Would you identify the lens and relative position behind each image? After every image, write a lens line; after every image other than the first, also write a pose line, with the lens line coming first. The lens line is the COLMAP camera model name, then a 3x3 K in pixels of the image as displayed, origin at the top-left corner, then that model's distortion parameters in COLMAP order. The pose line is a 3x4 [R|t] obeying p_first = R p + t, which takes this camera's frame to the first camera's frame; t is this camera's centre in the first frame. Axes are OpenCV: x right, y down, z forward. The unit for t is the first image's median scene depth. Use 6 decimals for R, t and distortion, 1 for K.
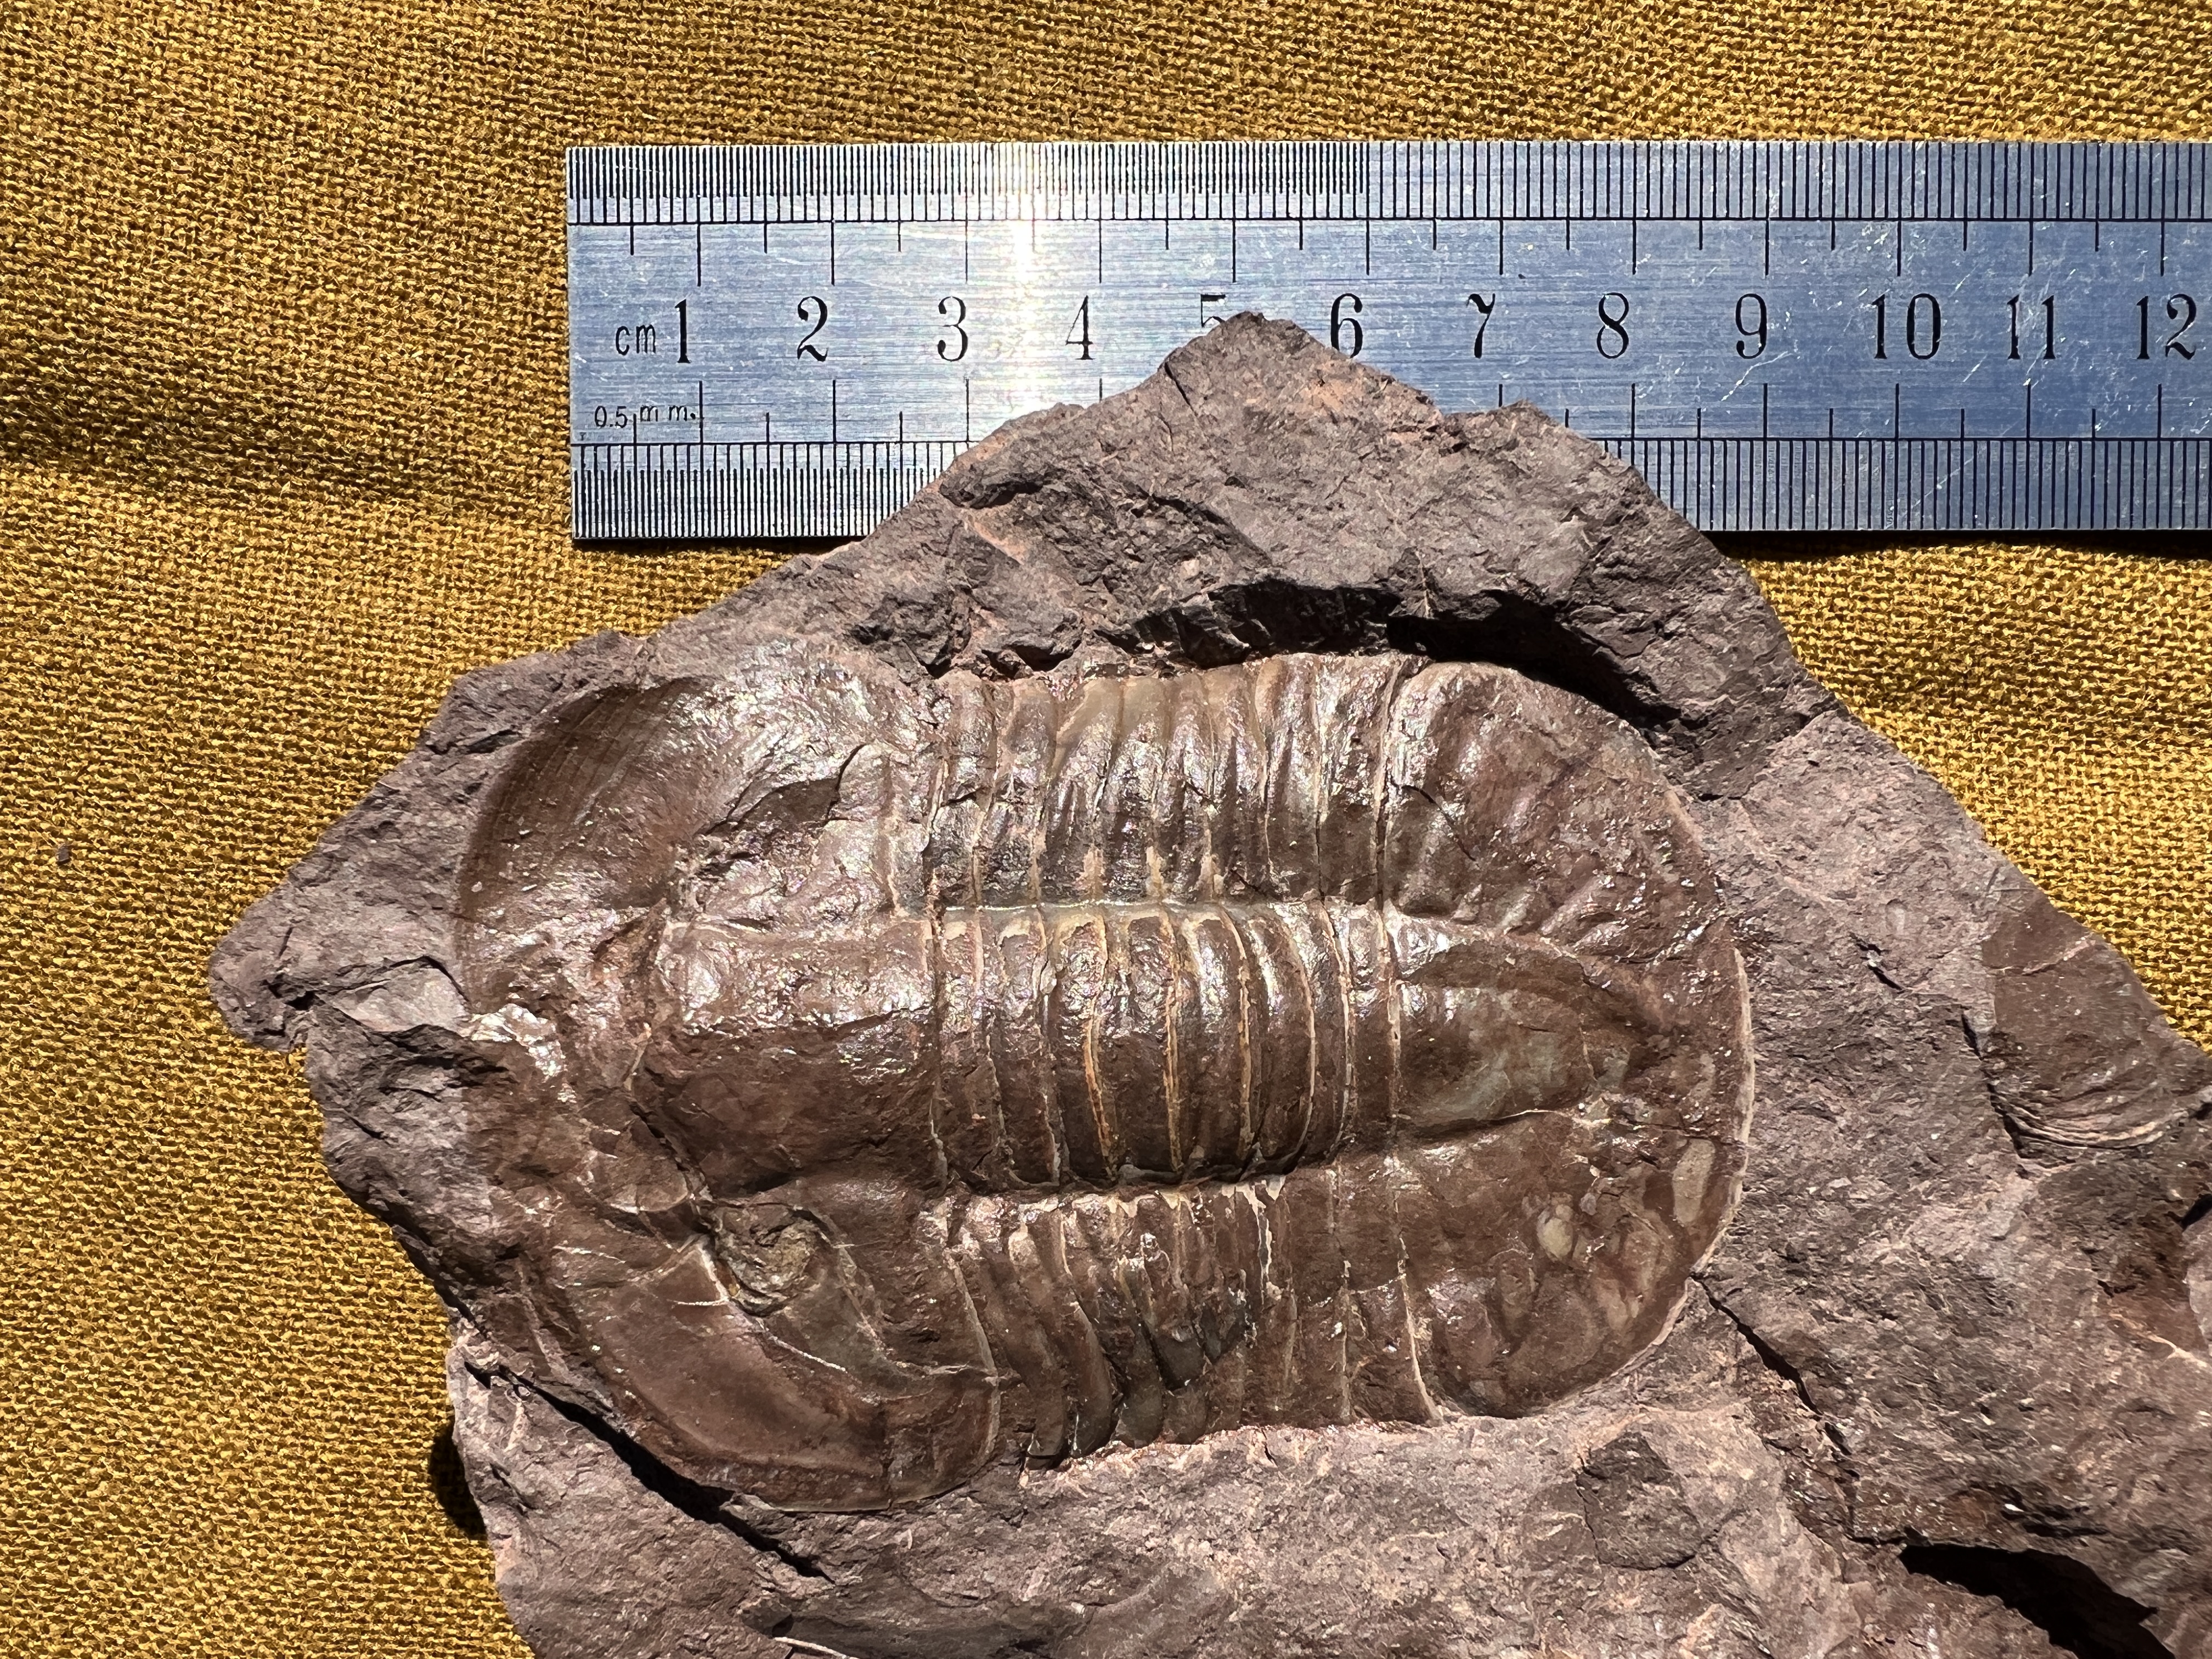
lens RADIAL K [[1687.3, 0, 1105.1], [0, 1687.3, 829.6], [0, 0, 1]] dist [0.013289, 0.000909]
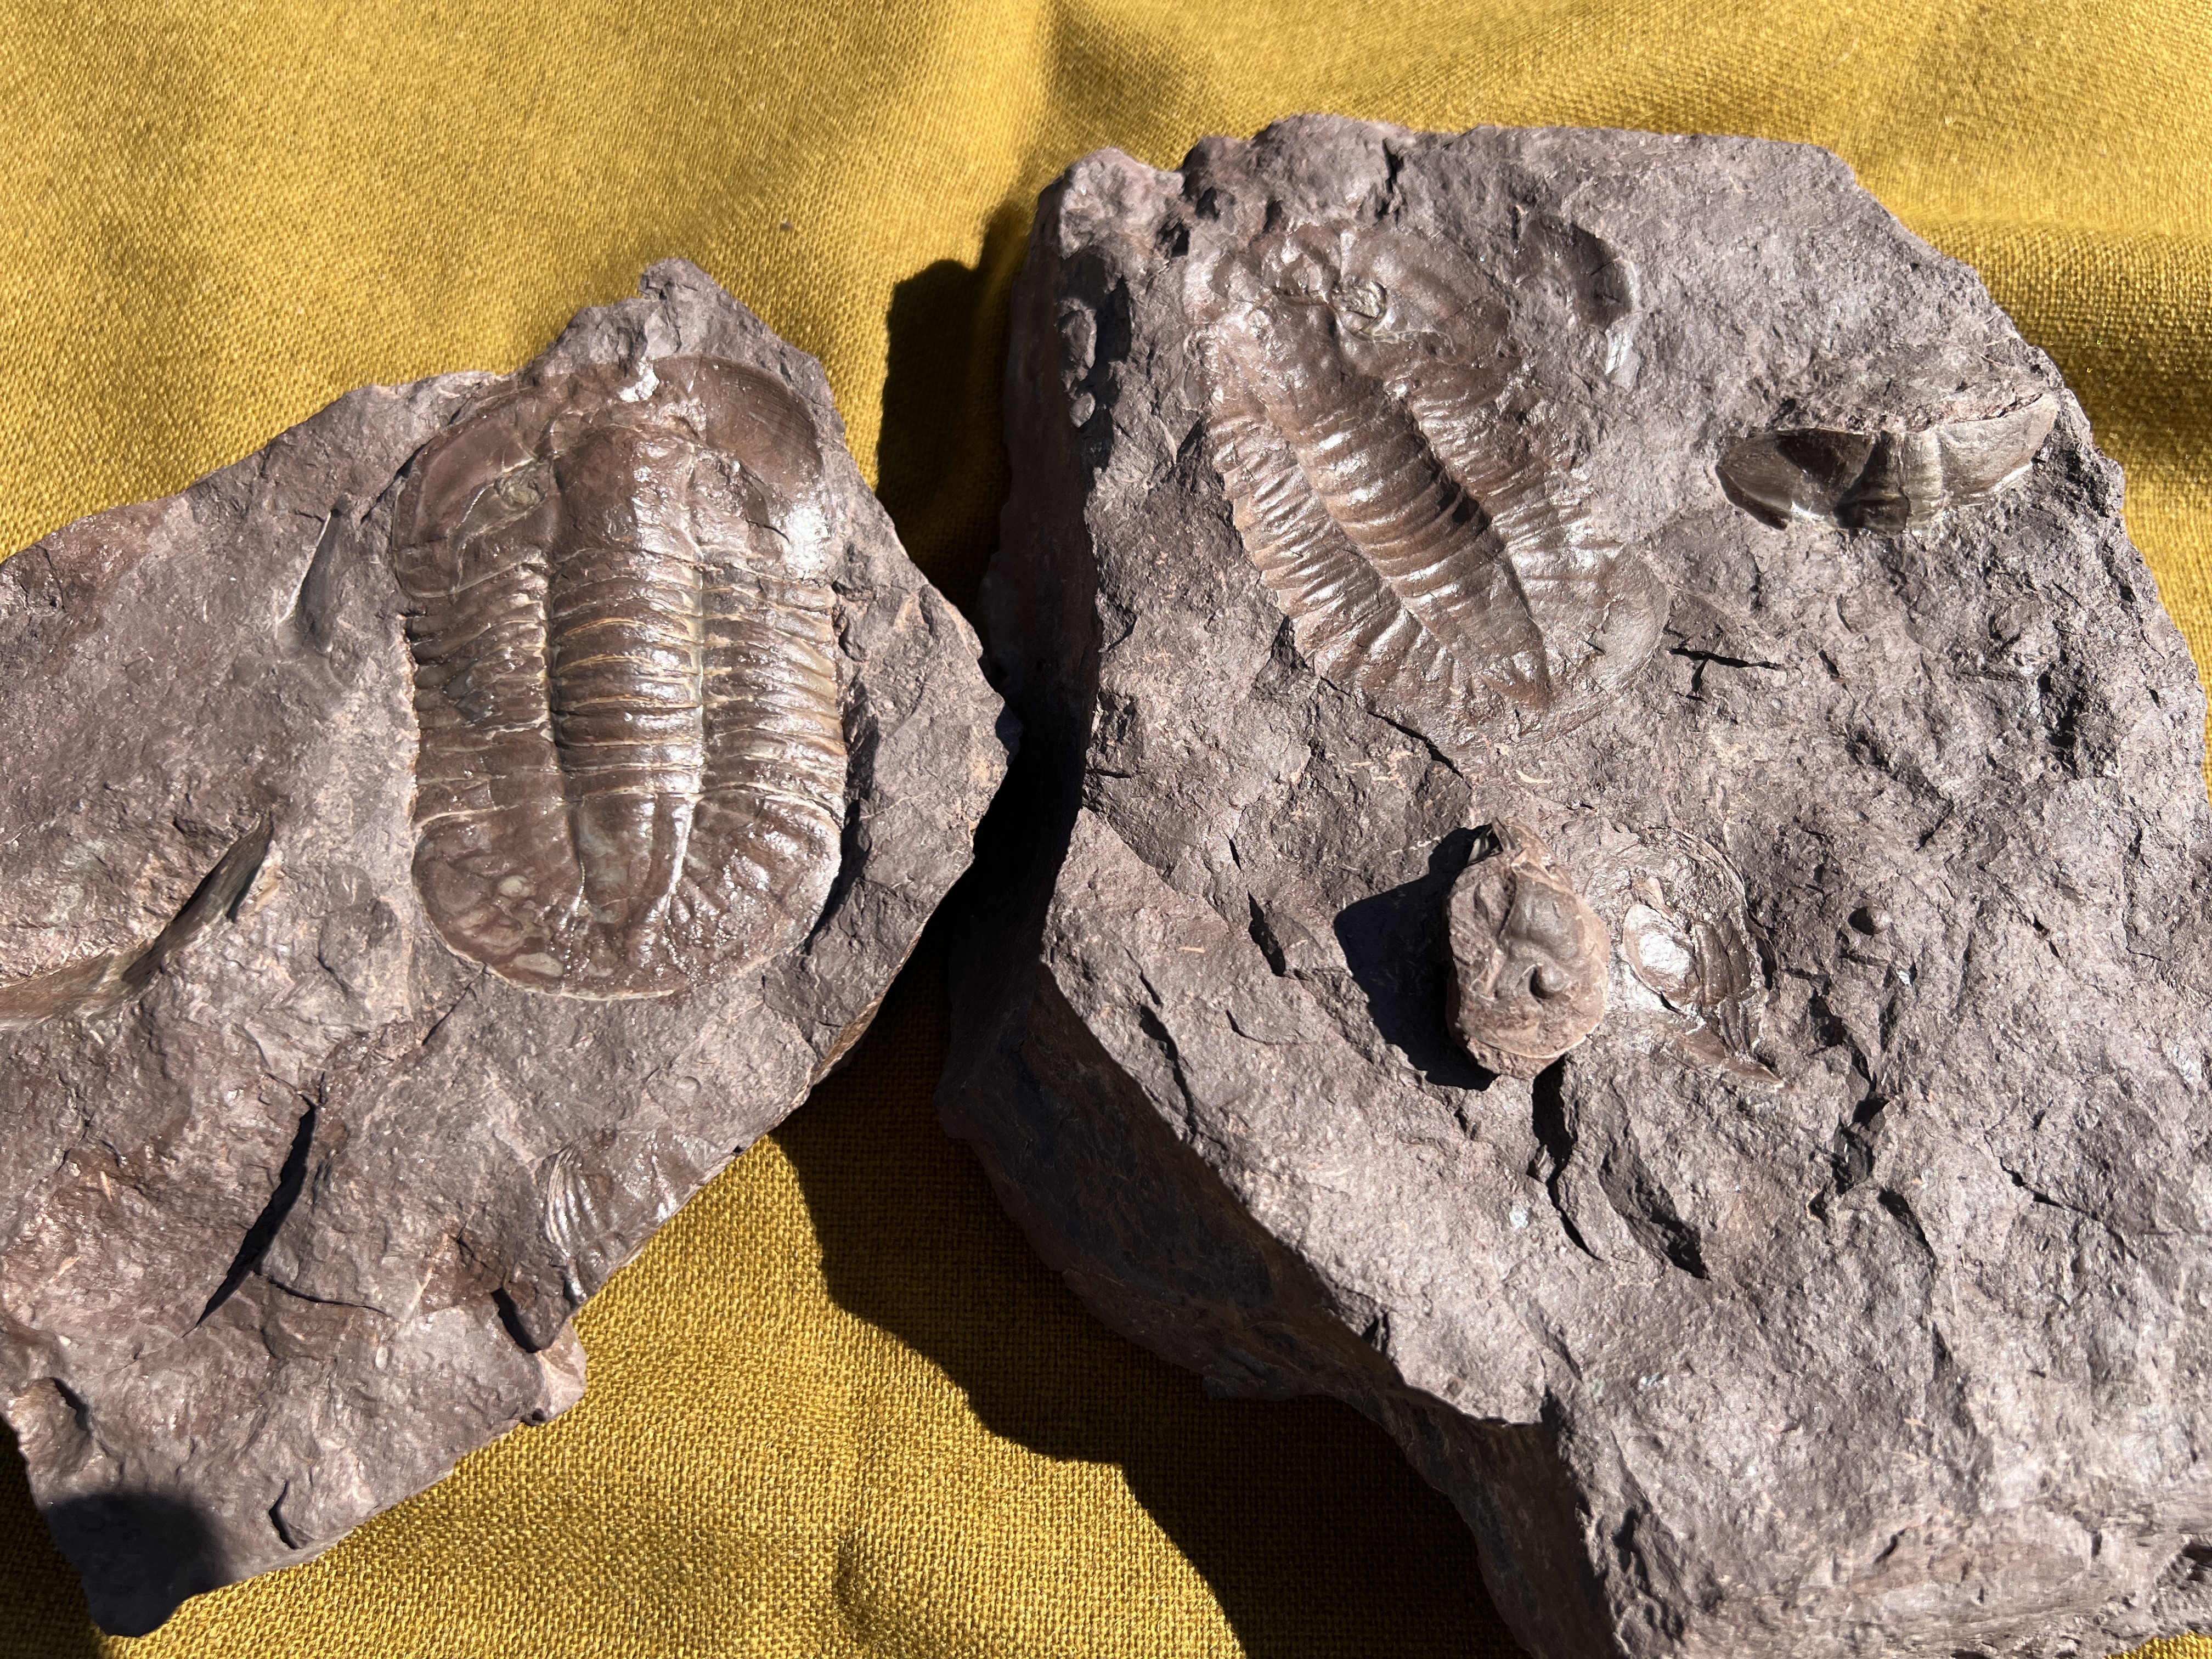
lens RADIAL K [[1357.9, 0, 1106.0], [0, 1357.9, 830.8], [0, 0, 1]] dist [-0.003026, -0.002863]
pose [[0.057603, 0.955239, -0.290172, 0.675971], [-0.996680, 0.038274, -0.071857, -0.297411], [-0.057535, 0.293348, 0.954273, -0.454243]]
